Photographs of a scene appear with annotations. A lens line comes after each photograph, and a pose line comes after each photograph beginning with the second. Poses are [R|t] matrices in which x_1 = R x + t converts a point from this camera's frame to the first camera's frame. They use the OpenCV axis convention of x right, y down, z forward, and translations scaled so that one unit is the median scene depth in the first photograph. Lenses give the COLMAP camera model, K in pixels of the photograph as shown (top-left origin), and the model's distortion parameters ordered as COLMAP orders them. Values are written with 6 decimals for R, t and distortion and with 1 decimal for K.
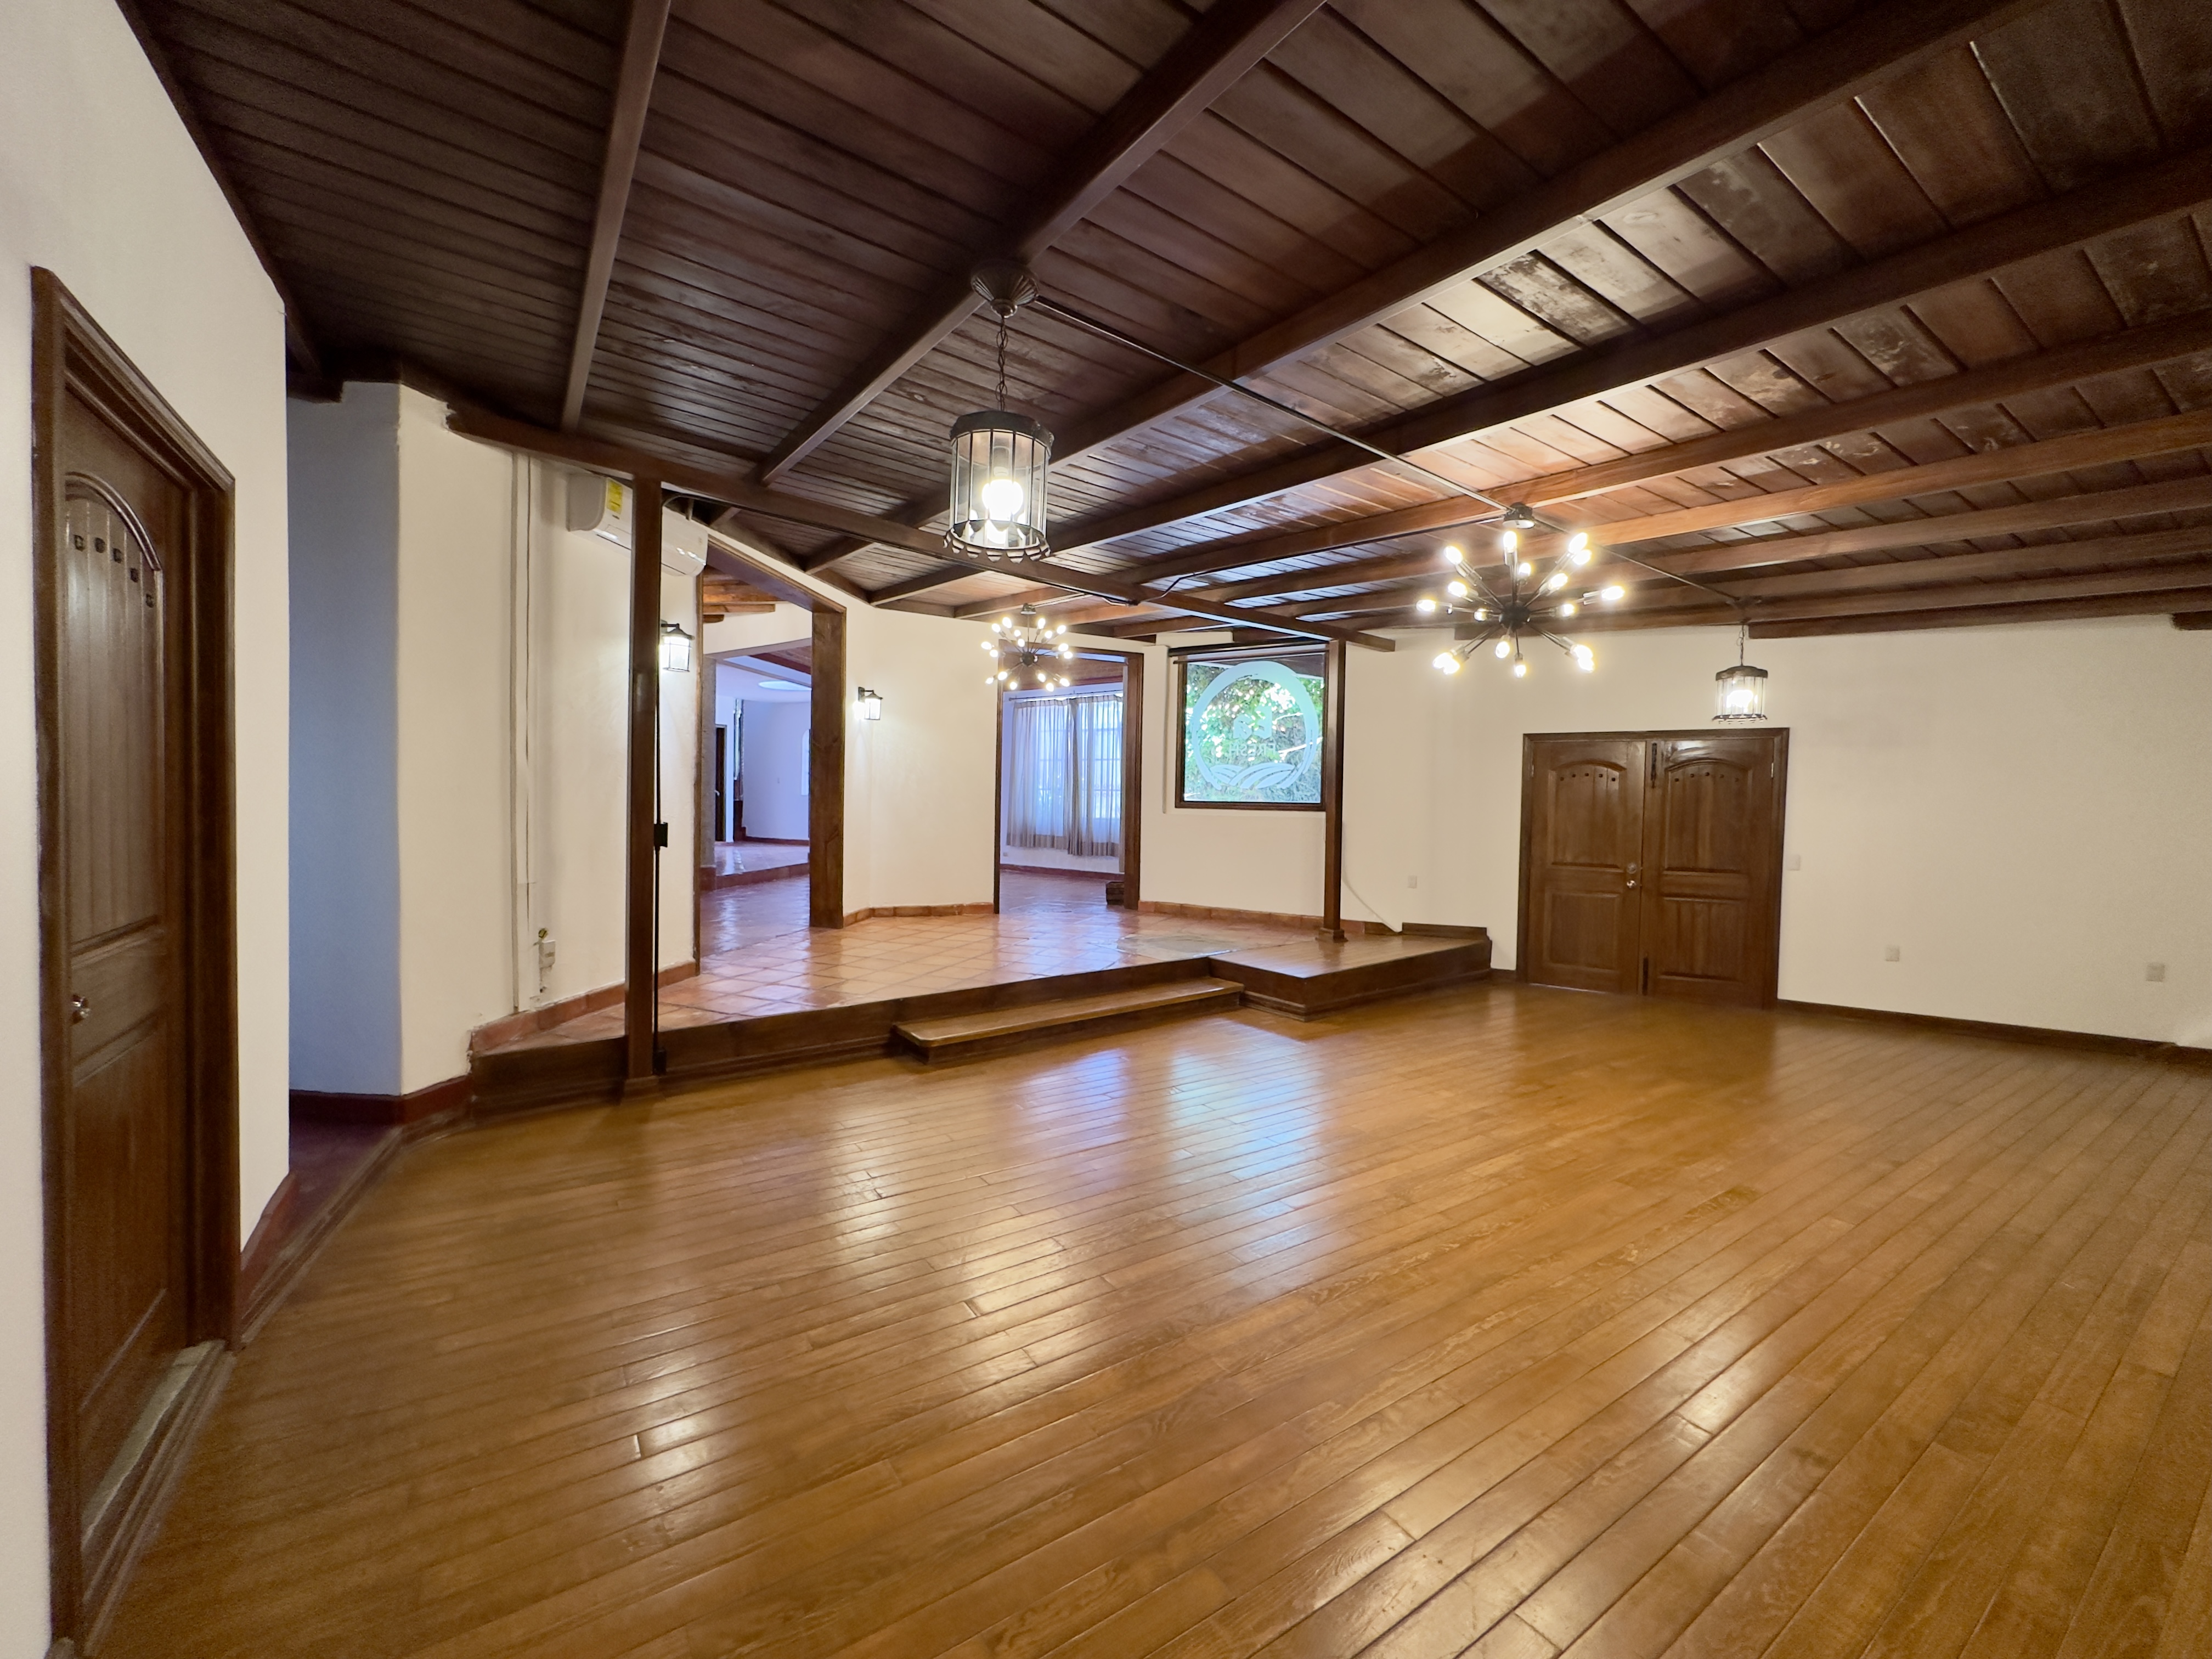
lens RADIAL K [[878.2, 0, 1101.0], [0, 878.2, 827.0], [0, 0, 1]] dist [-0.002476, 0.000244]
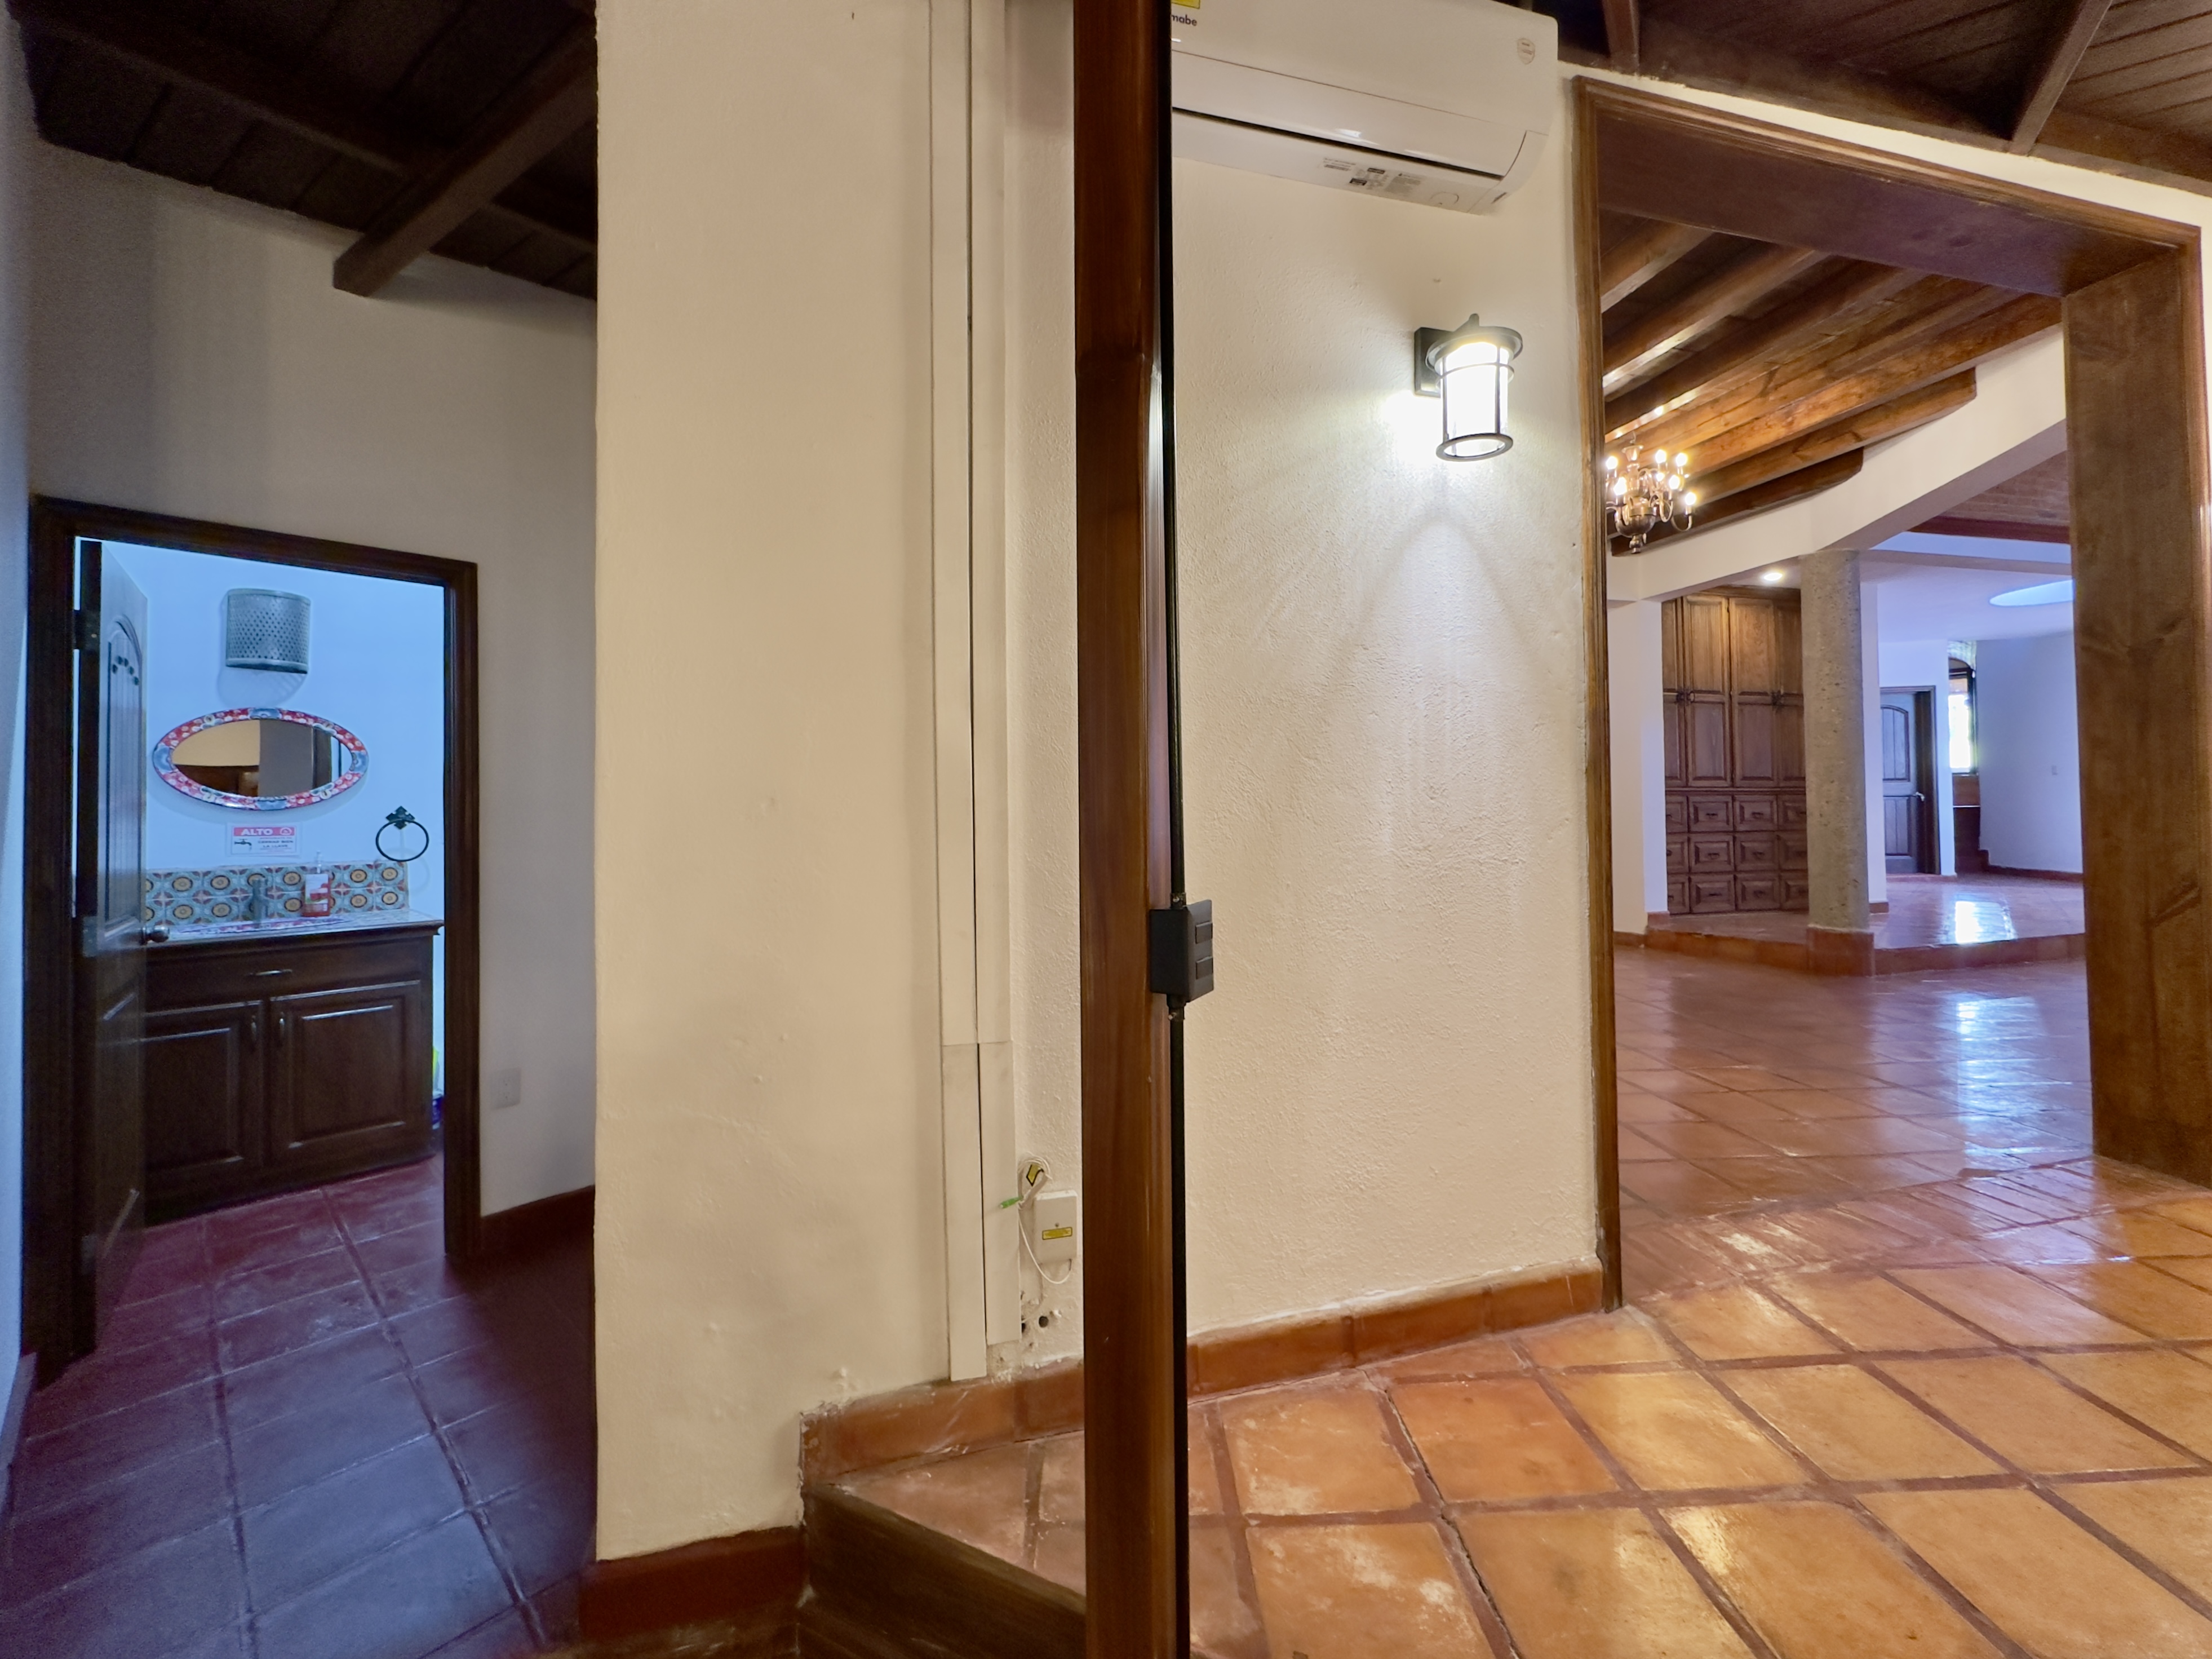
lens RADIAL K [[871.8, 0, 1114.9], [0, 871.8, 823.6], [0, 0, 1]] dist [-0.001124, -0.000025]
pose [[0.391577, -0.022134, -0.919879, -0.162241], [0.002604, 0.999733, -0.022947, -0.014864], [0.920142, 0.006590, 0.391530, 0.534144]]
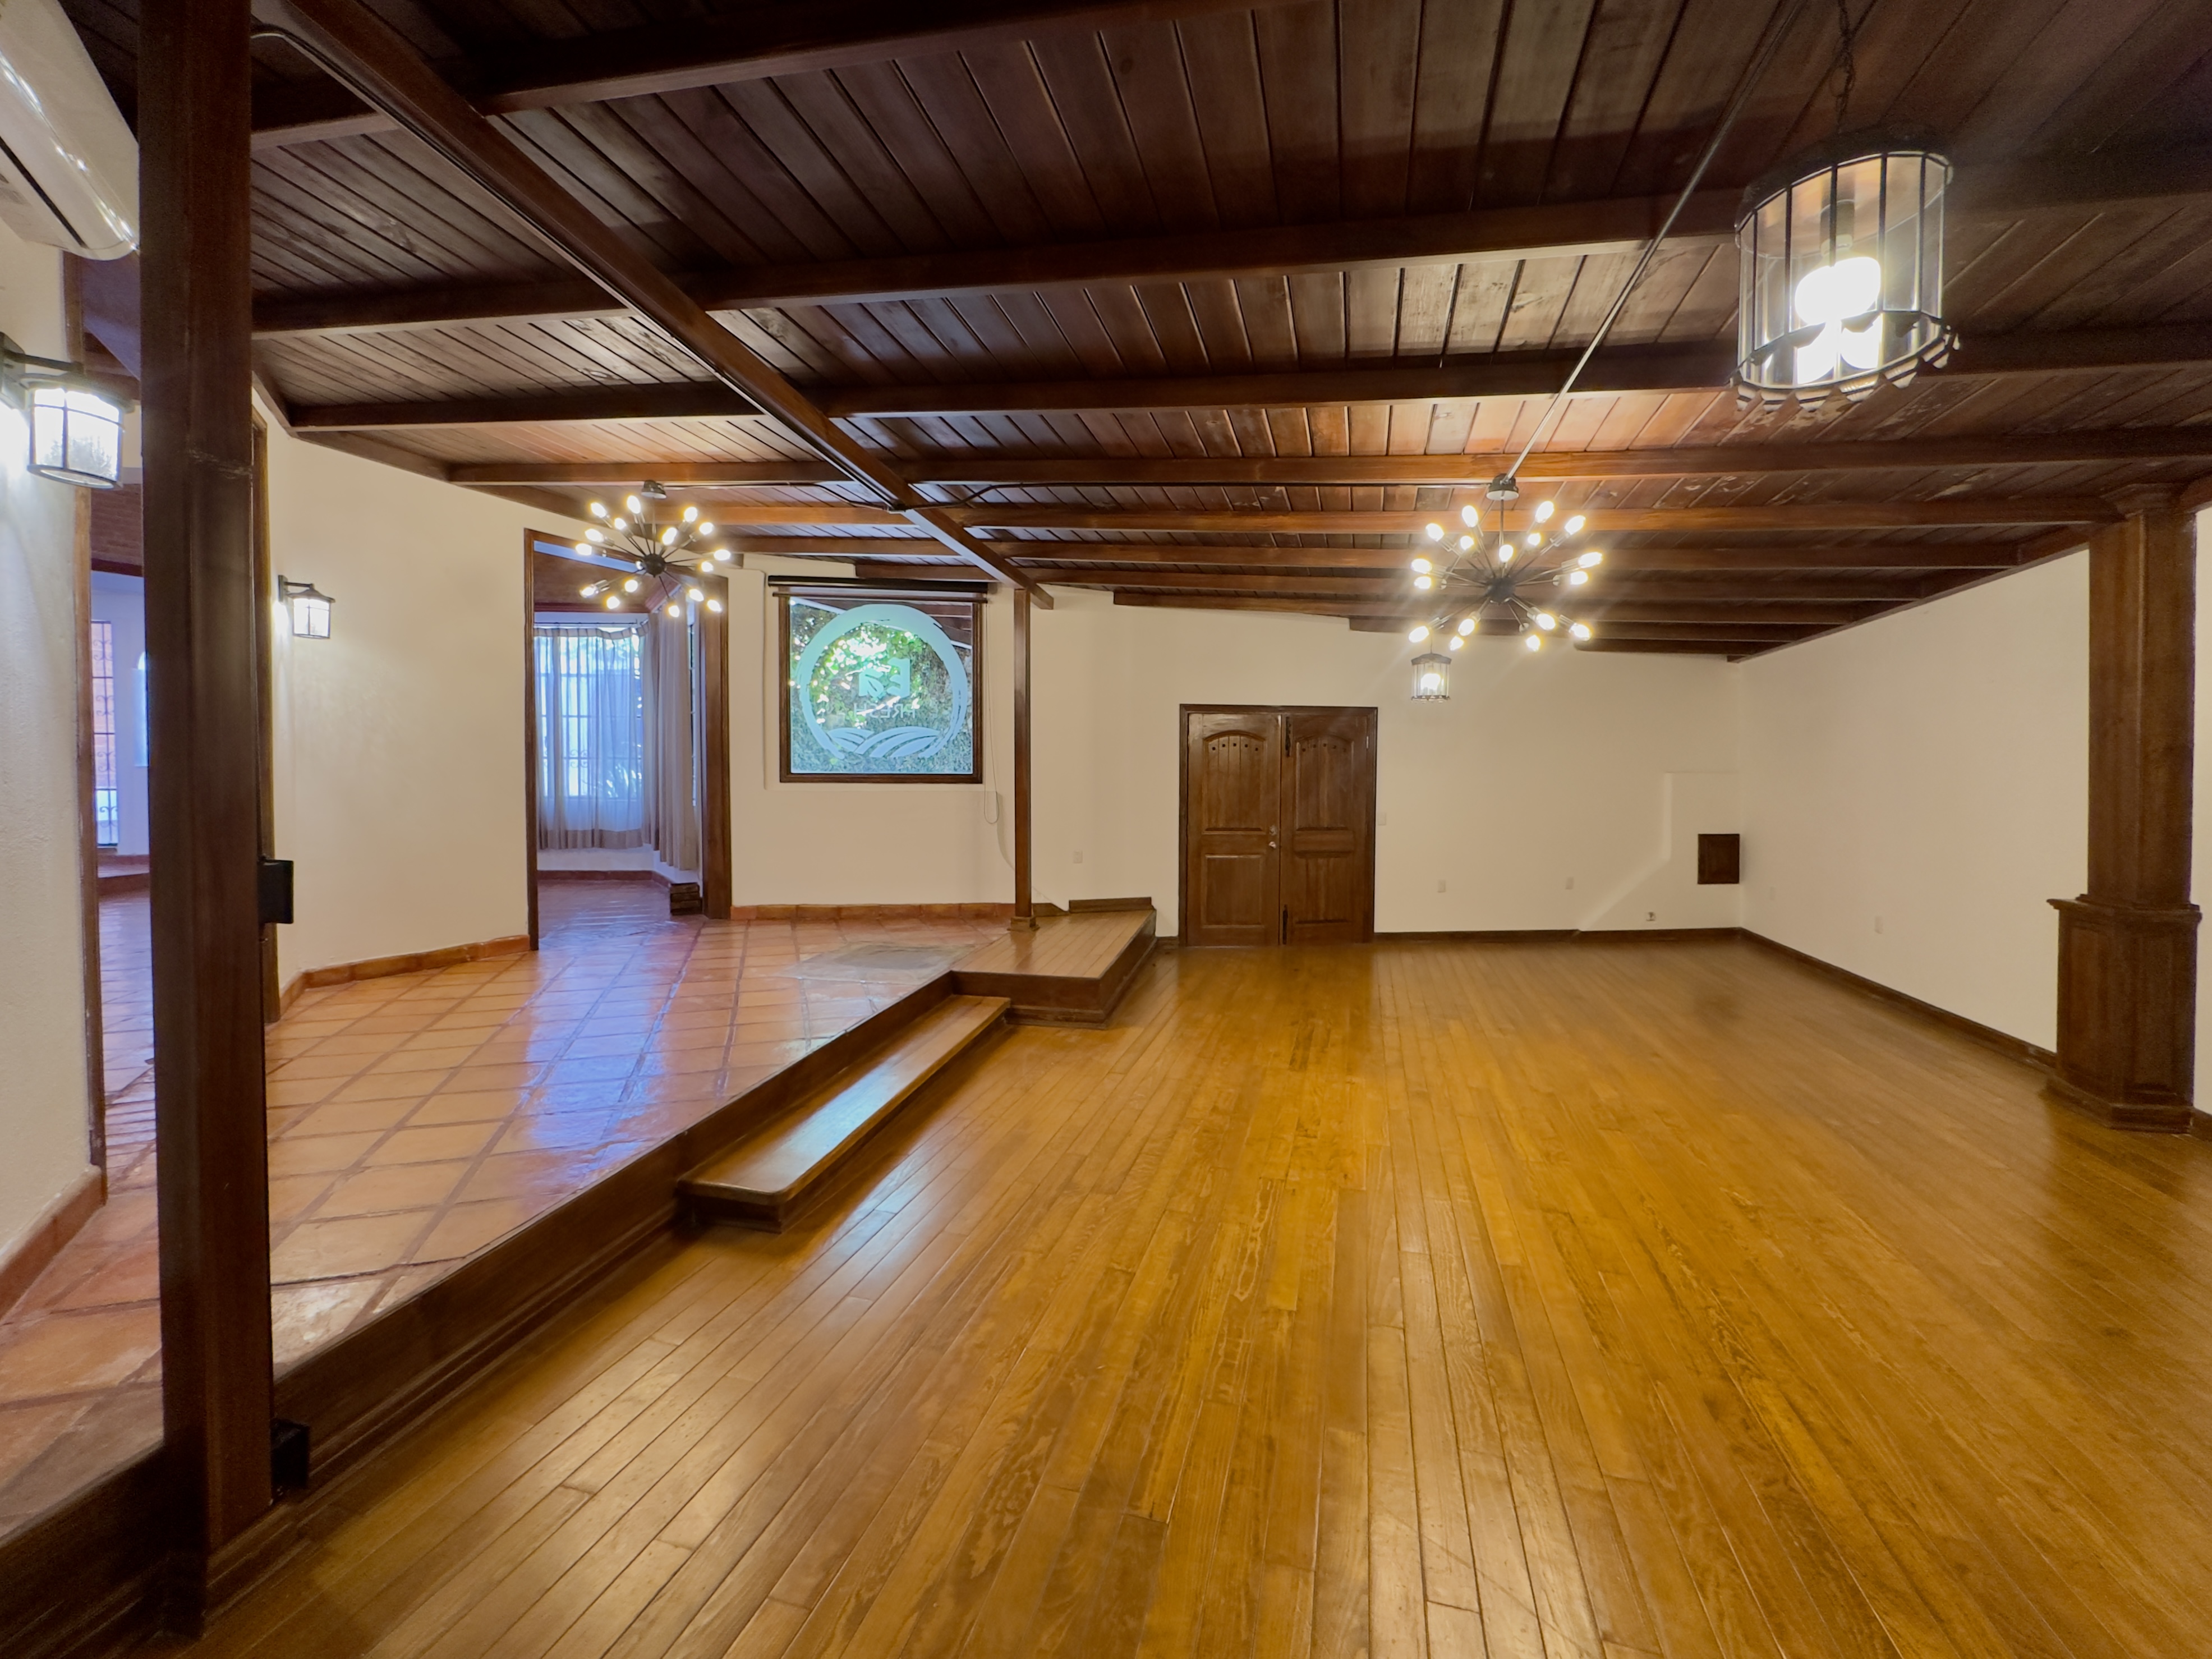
lens RADIAL K [[902.2, 0, 1102.6], [0, 902.2, 804.1], [0, 0, 1]] dist [-0.004521, 0.000295]
pose [[0.763243, -0.035822, 0.645118, -0.287829], [0.027486, 0.999358, 0.022973, -0.017891], [-0.645527, 0.000197, 0.763737, 0.276610]]
